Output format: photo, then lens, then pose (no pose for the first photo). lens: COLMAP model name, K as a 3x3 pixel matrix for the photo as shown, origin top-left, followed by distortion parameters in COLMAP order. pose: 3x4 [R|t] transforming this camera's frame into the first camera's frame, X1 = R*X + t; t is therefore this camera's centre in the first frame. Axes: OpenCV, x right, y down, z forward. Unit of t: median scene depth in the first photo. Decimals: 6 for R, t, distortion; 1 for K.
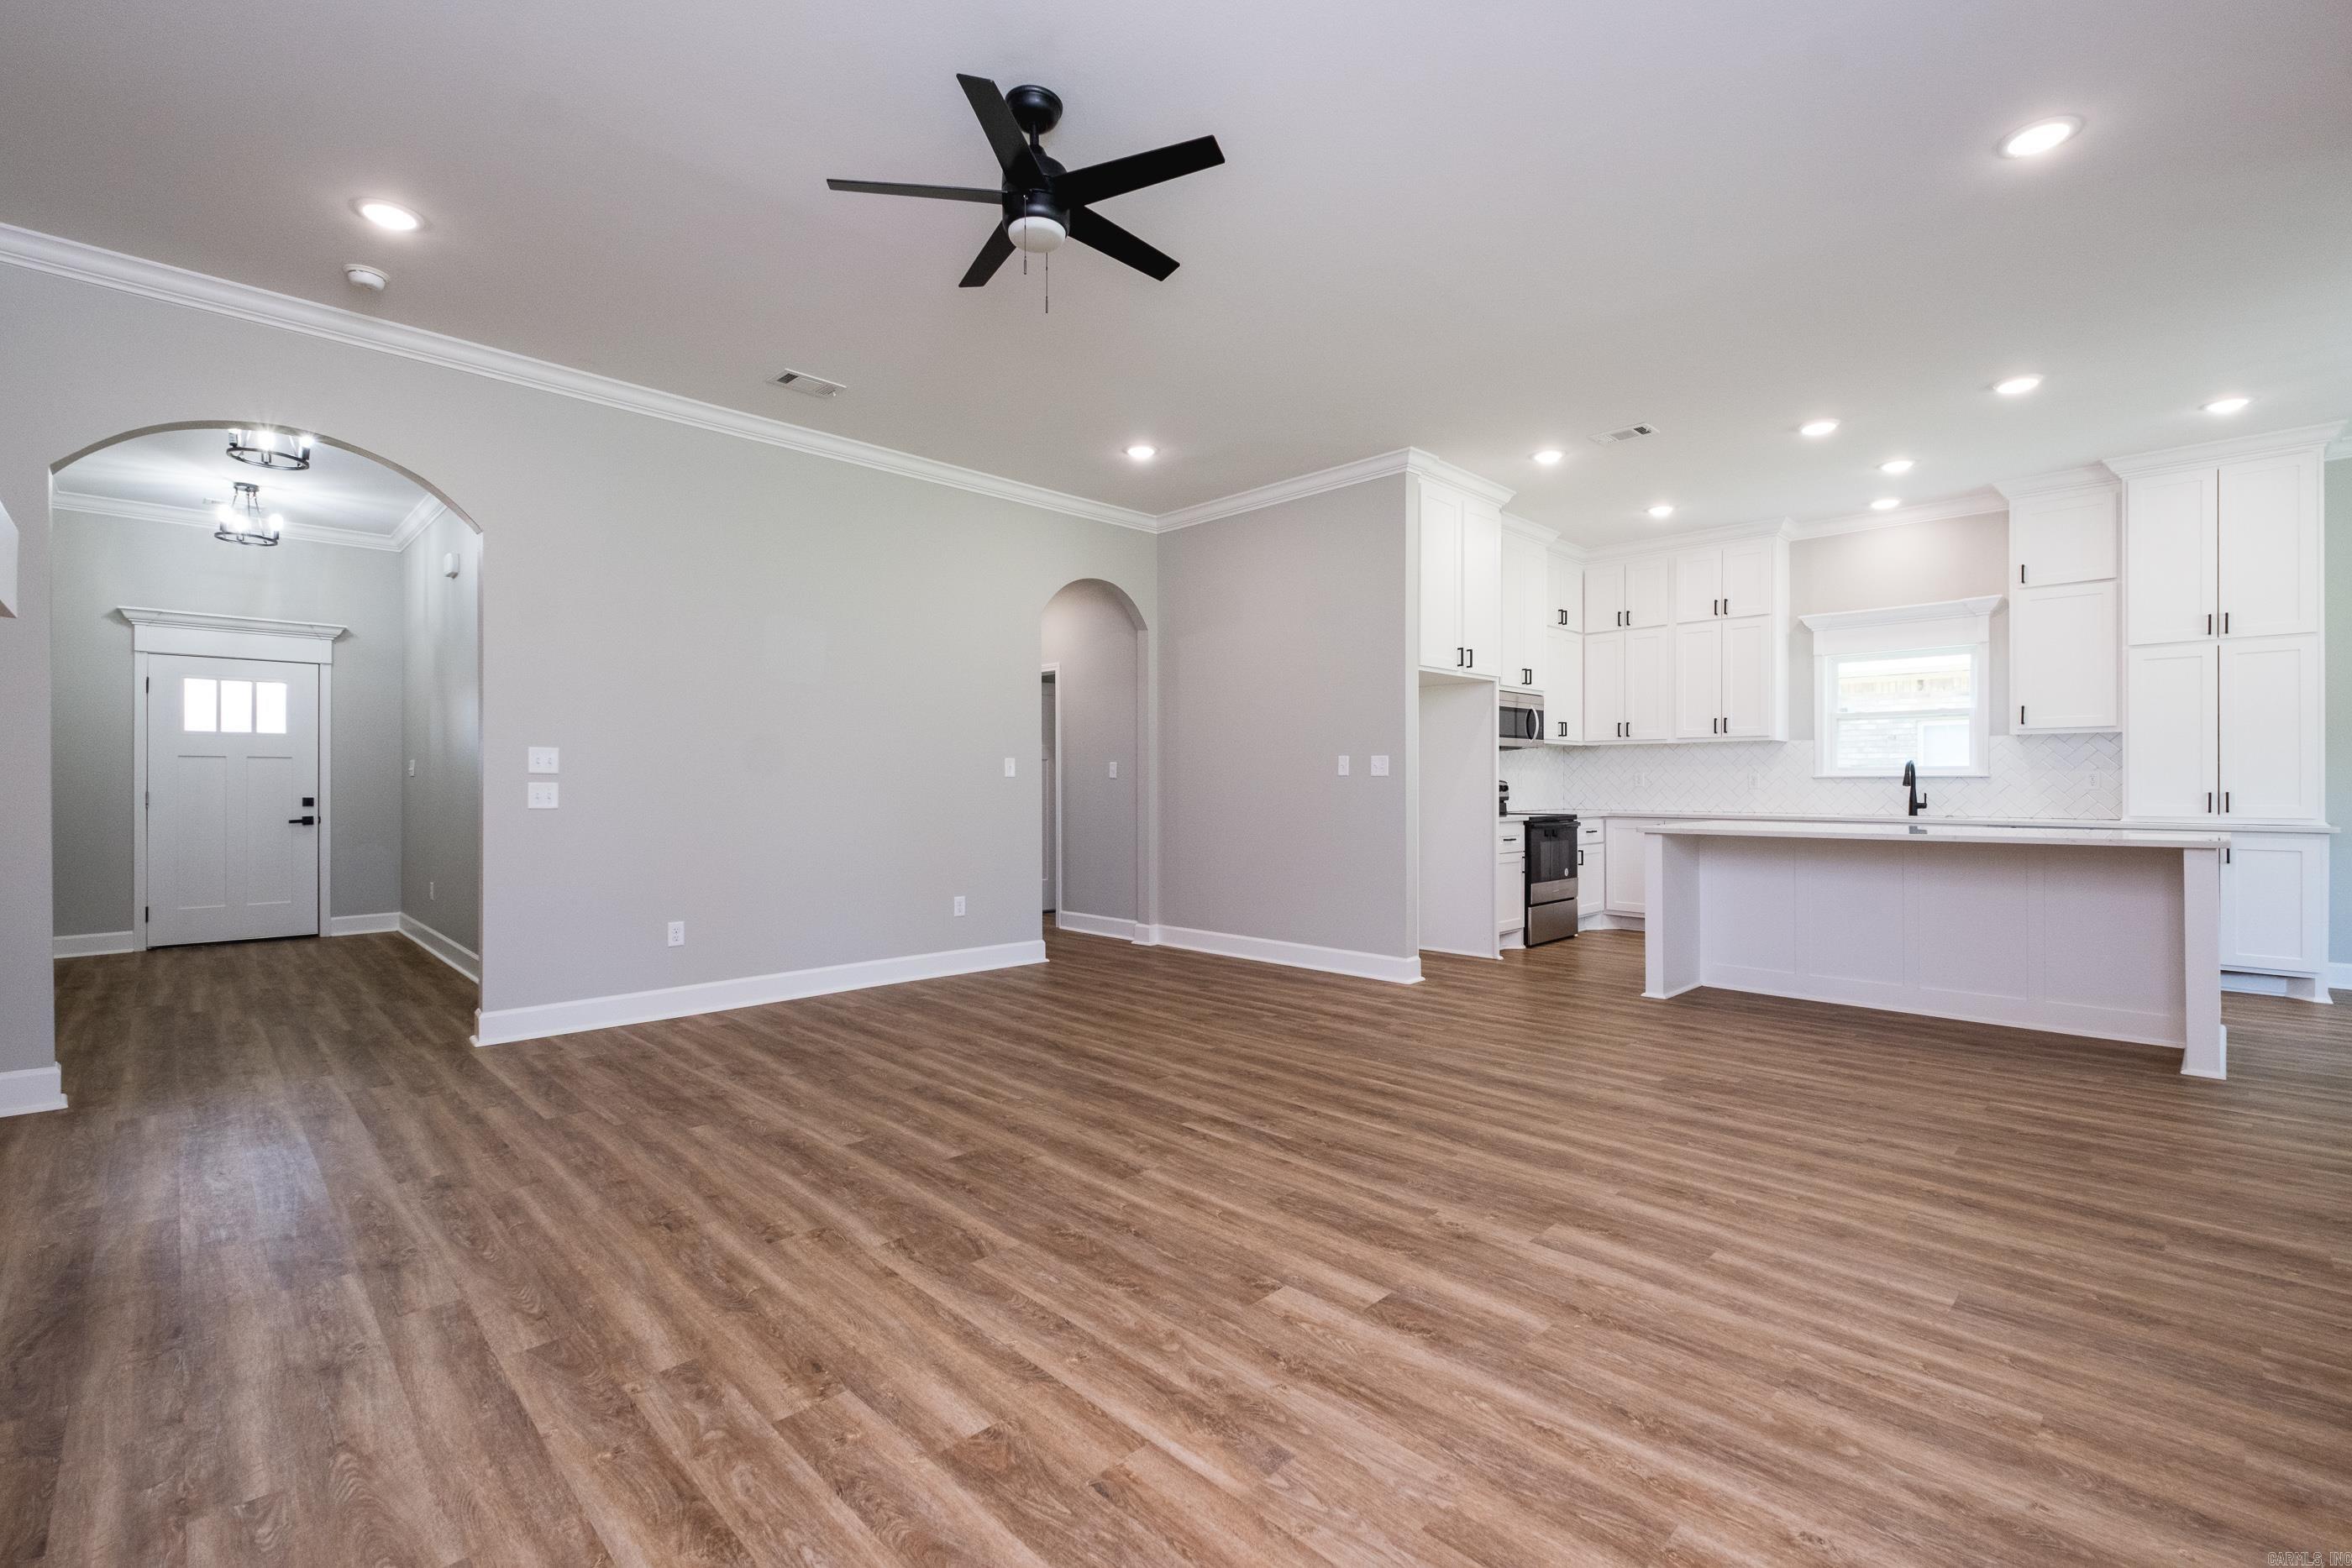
lens RADIAL K [[1041.4, 0, 1180.9], [0, 1041.4, 784.2], [0, 0, 1]] dist [0.009520, -0.007212]
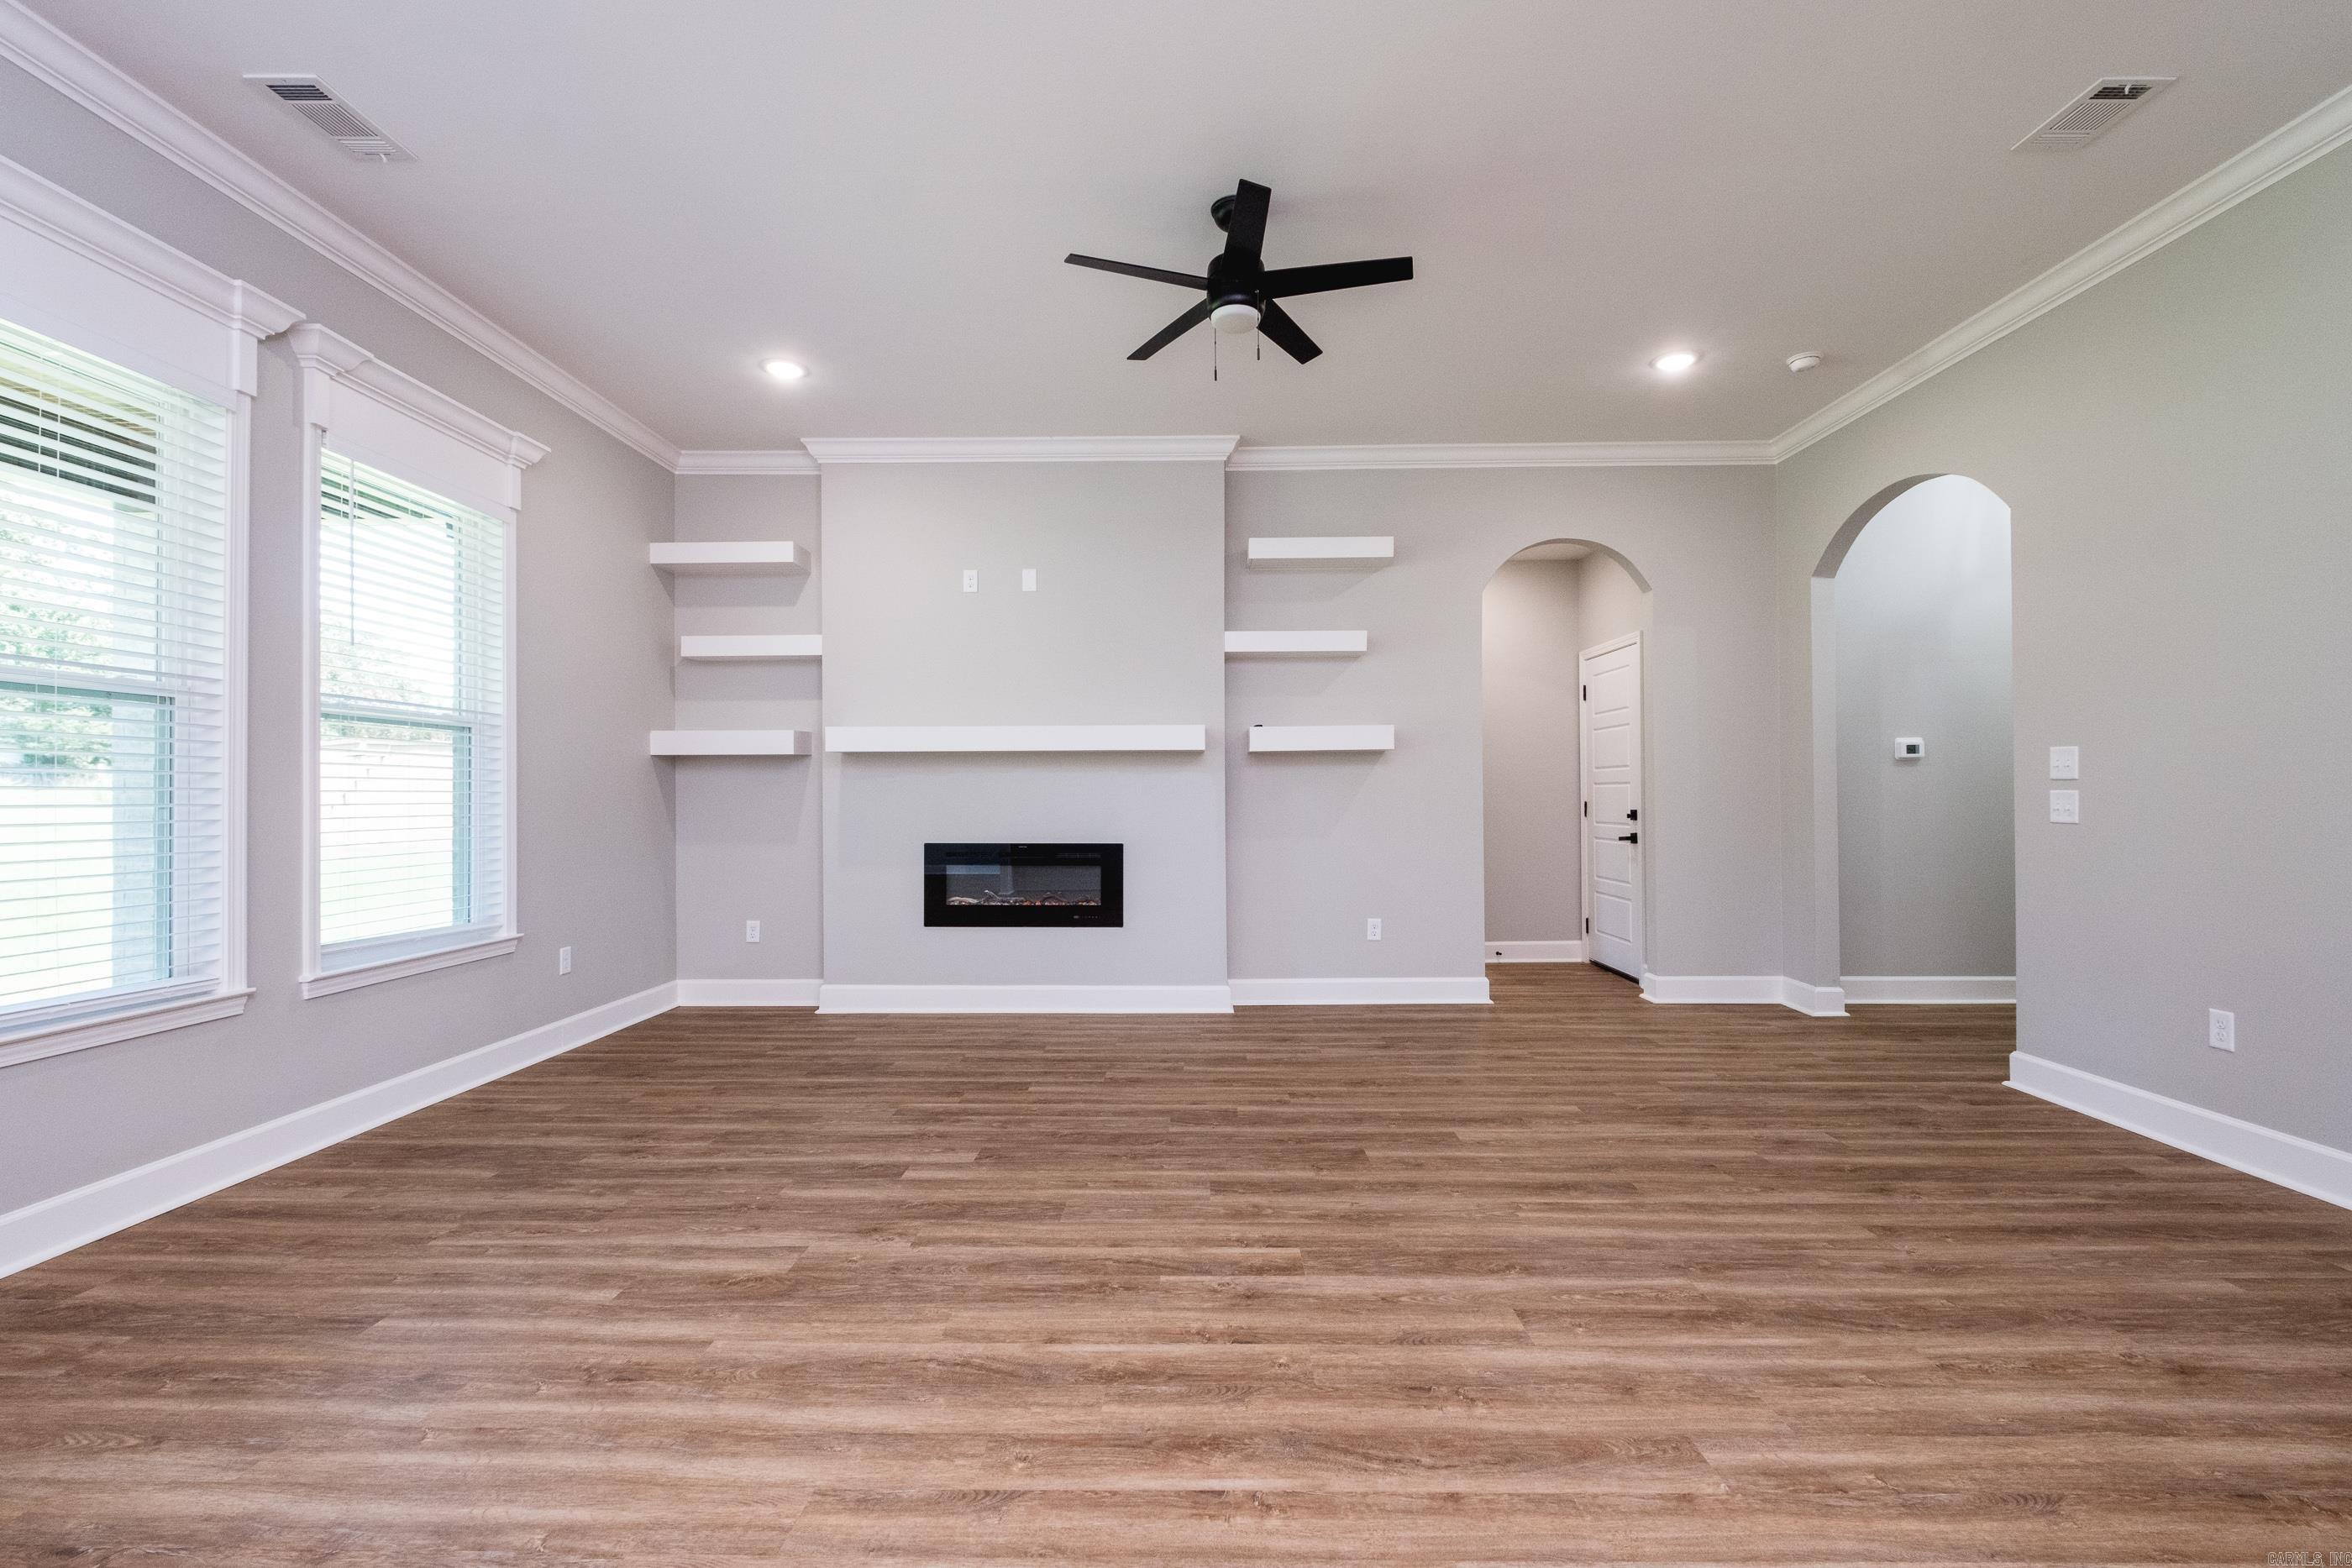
lens RADIAL K [[989.6, 0, 1181.5], [0, 989.6, 788.9], [0, 0, 1]] dist [0.009723, -0.006540]
pose [[-0.709507, -0.002108, -0.704695, 0.579332], [0.005375, 0.999950, -0.008403, 0.000113], [0.704678, -0.009750, -0.709460, 1.485731]]
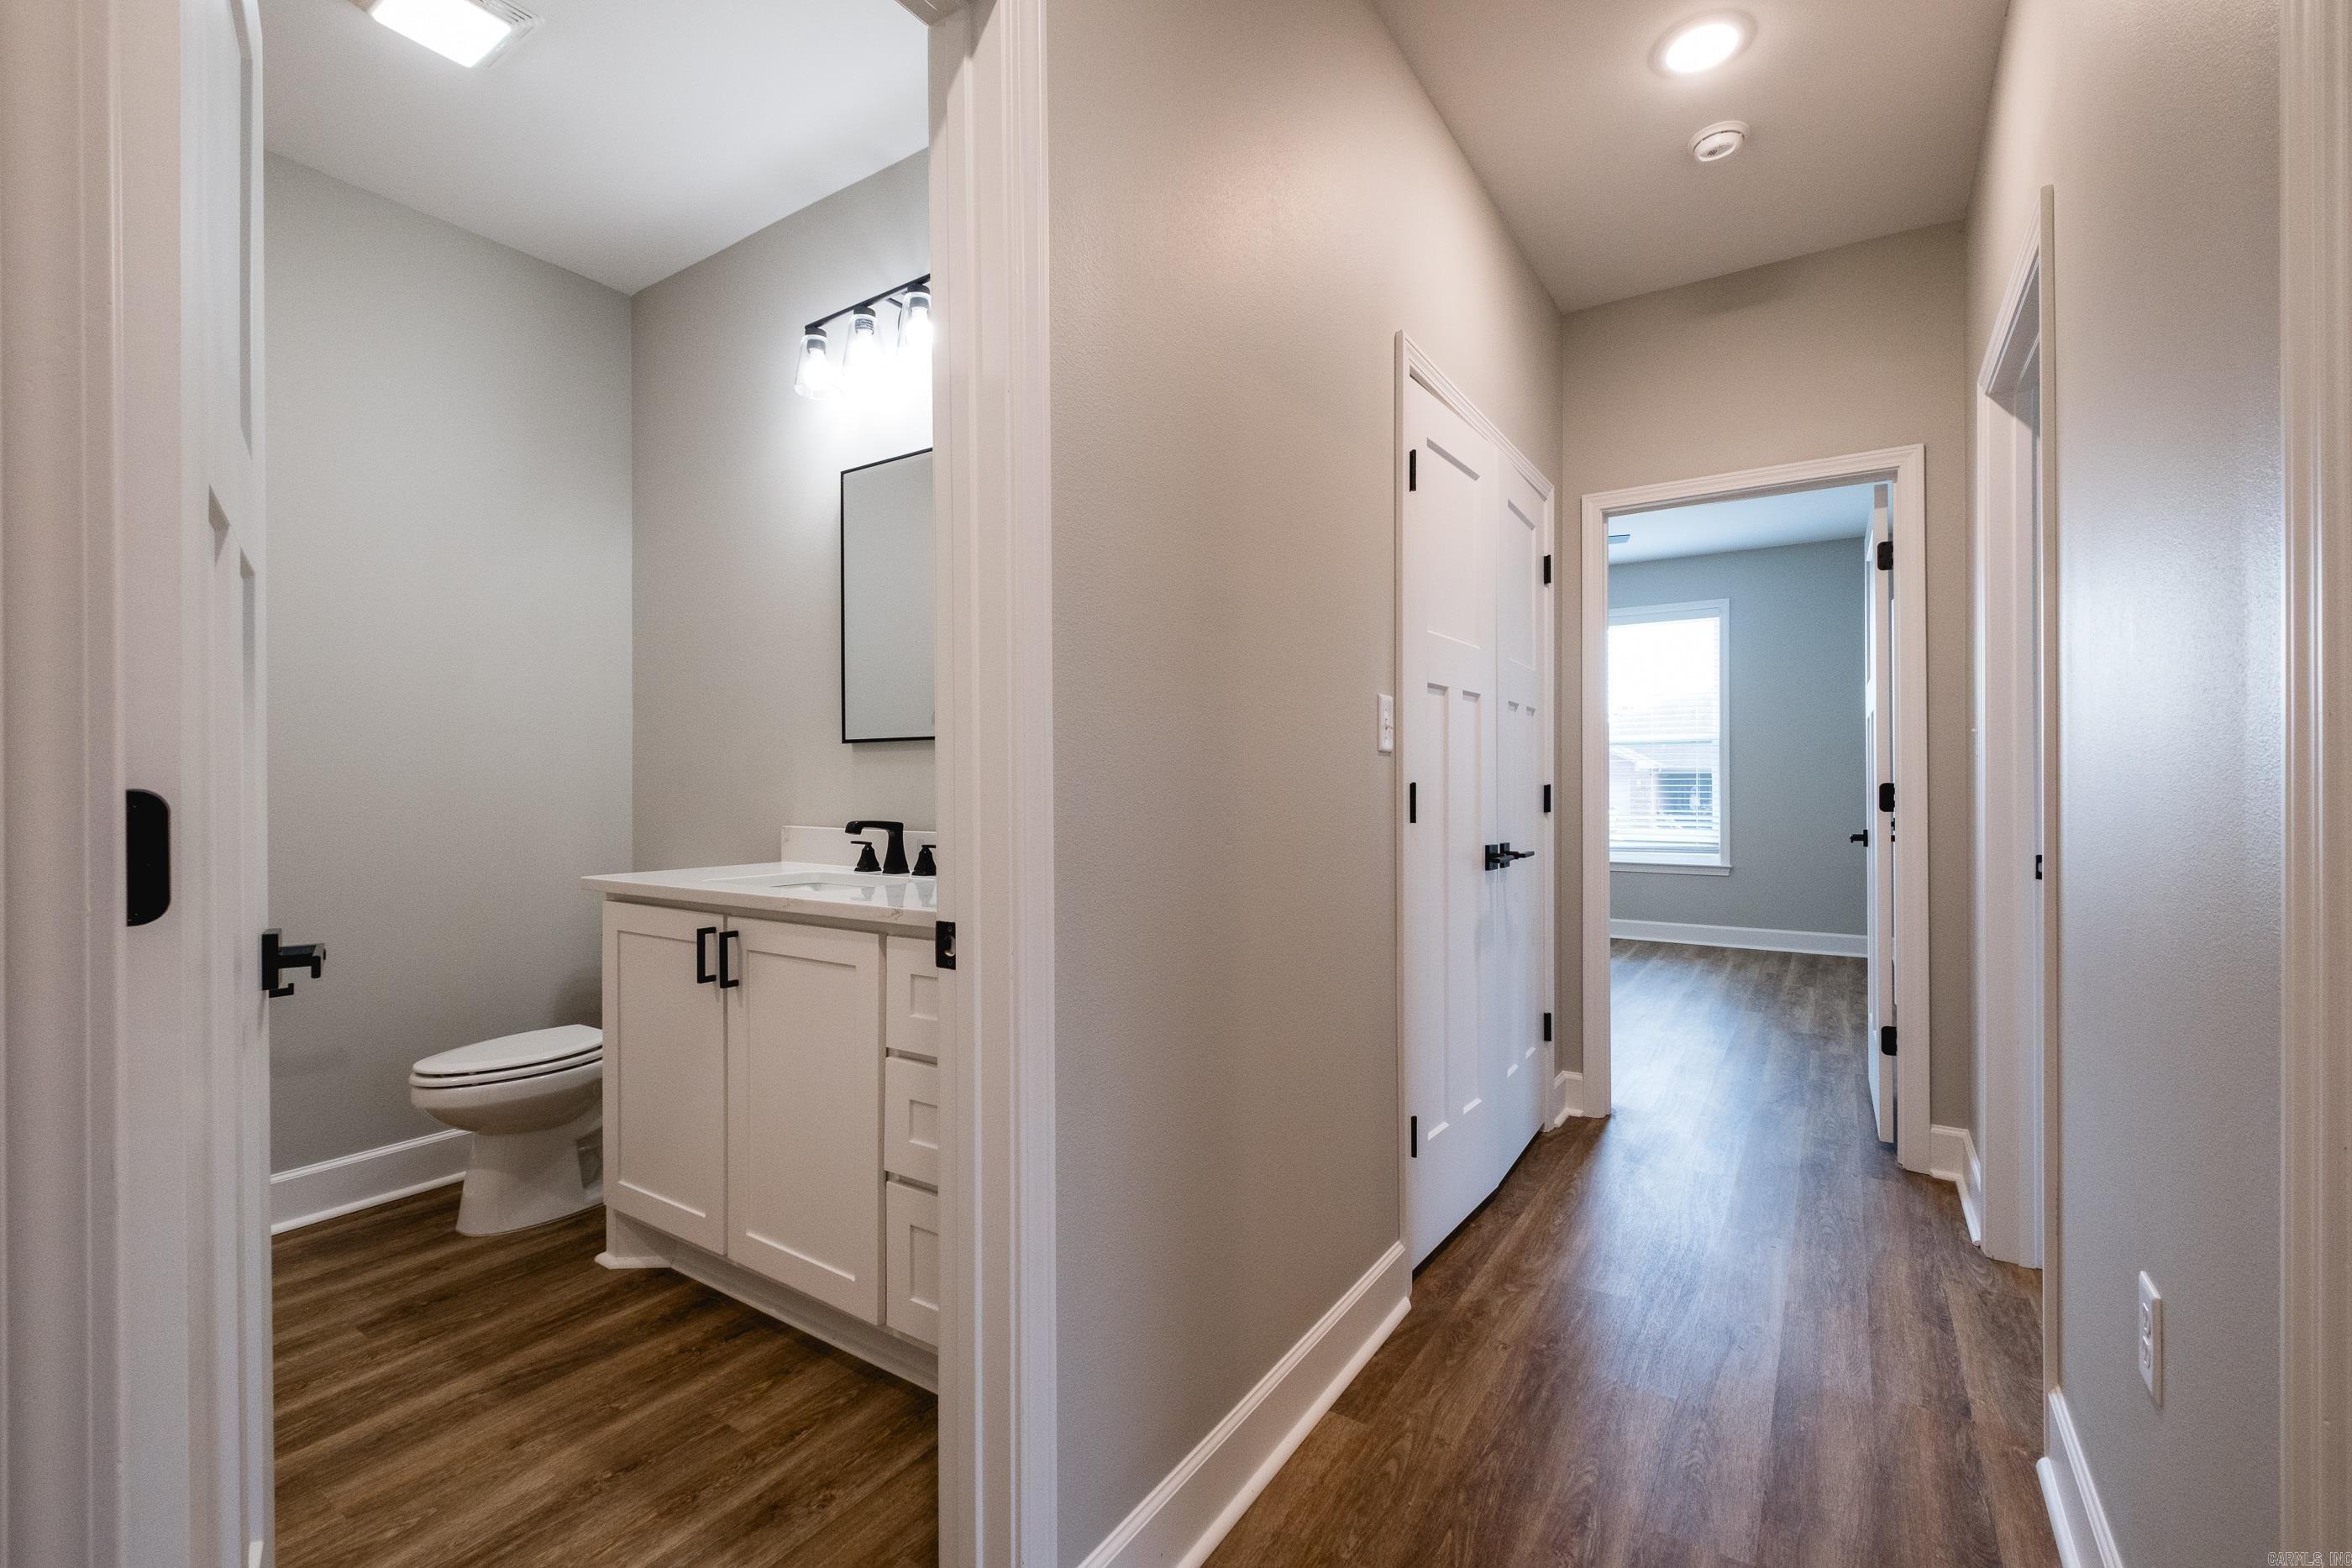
lens RADIAL K [[989.6, 0, 1181.5], [0, 989.6, 788.9], [0, 0, 1]] dist [0.009723, -0.006540]
pose [[0.199102, -0.002456, -0.979976, 1.031341], [0.006118, 0.999980, -0.001264, -0.001250], [0.979960, -0.005744, 0.199113, 1.025276]]
